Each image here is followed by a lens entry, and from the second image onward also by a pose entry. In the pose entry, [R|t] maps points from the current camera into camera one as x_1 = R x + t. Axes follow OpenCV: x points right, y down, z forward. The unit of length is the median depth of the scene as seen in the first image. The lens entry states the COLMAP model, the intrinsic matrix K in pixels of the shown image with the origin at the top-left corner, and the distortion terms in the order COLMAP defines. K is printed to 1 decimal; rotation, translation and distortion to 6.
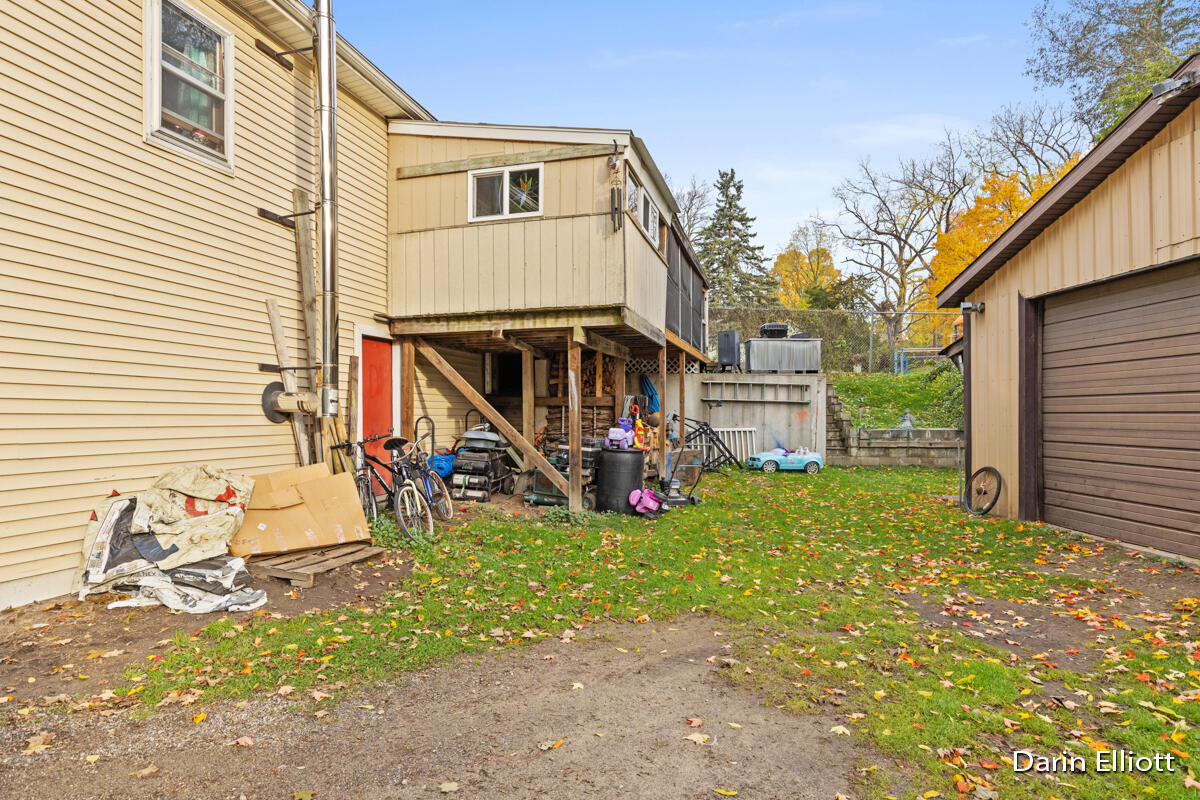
lens RADIAL K [[663.7, 0, 569.4], [0, 663.7, 407.1], [0, 0, 1]] dist [0.002102, 0.000418]
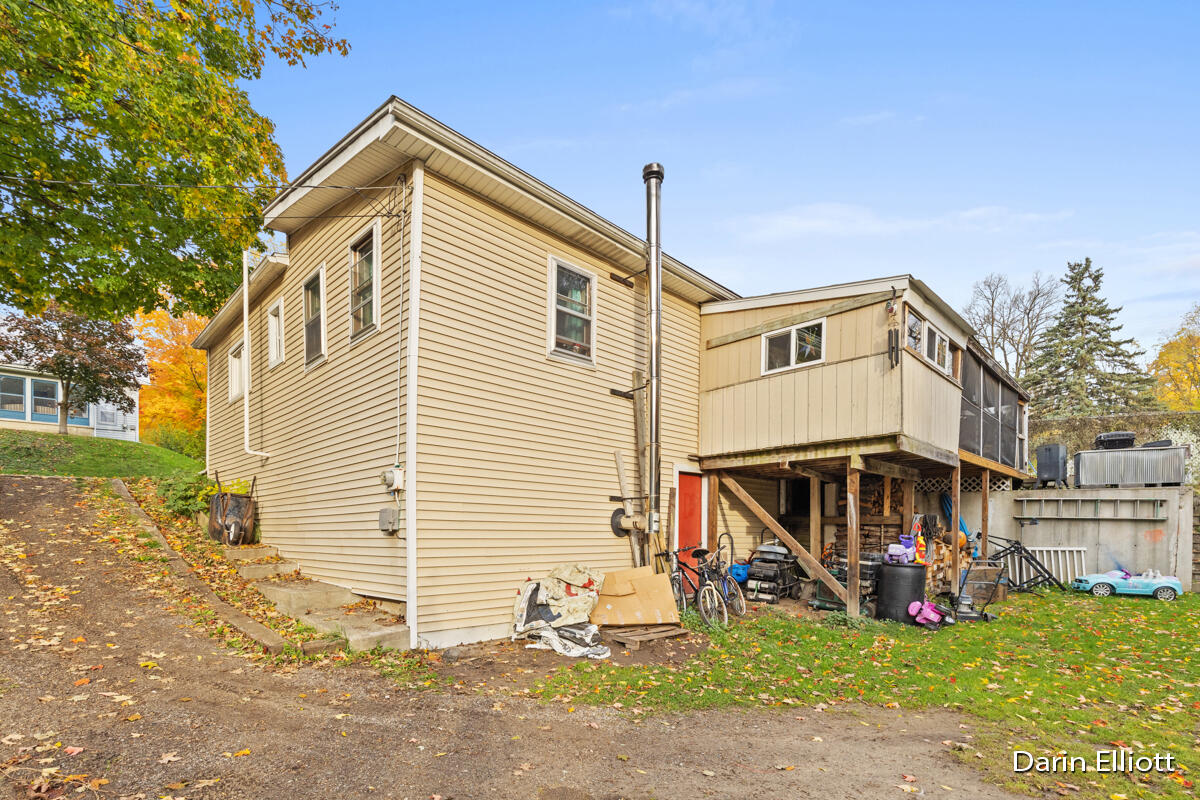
lens RADIAL K [[558.1, 0, 602.1], [0, 558.1, 384.7], [0, 0, 1]] dist [0.000869, -0.000309]
pose [[0.895061, -0.112419, -0.431541, 0.069524], [0.002833, 0.969117, -0.246585, 0.001291], [0.445935, 0.219486, 0.867737, -0.120227]]
